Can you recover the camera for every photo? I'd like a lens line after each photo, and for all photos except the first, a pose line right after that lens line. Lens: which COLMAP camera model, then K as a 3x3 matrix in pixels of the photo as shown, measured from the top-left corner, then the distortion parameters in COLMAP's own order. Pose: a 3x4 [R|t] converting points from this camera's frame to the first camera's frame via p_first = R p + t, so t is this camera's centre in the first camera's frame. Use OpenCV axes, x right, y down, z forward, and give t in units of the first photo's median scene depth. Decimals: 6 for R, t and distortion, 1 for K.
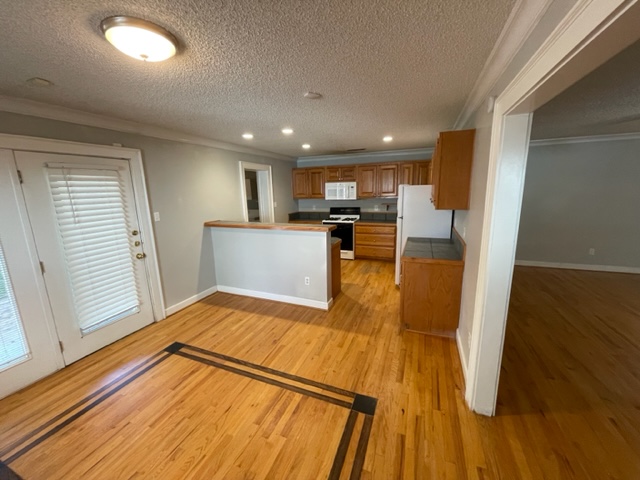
lens RADIAL K [[257.9, 0, 314.9], [0, 257.9, 237.5], [0, 0, 1]] dist [-0.003389, -0.000322]
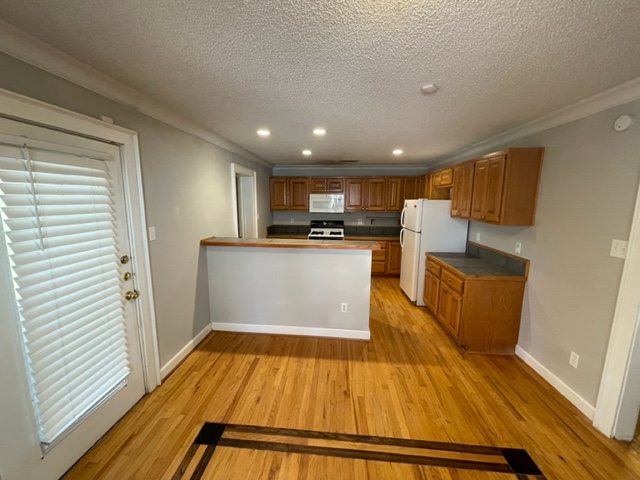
lens RADIAL K [[257.9, 0, 314.9], [0, 257.9, 237.5], [0, 0, 1]] dist [-0.003389, -0.000322]
pose [[0.952752, -0.011231, 0.303542, -0.391729], [0.025304, 0.998777, -0.042470, -0.029825], [-0.302694, 0.048145, 0.951871, 0.219168]]
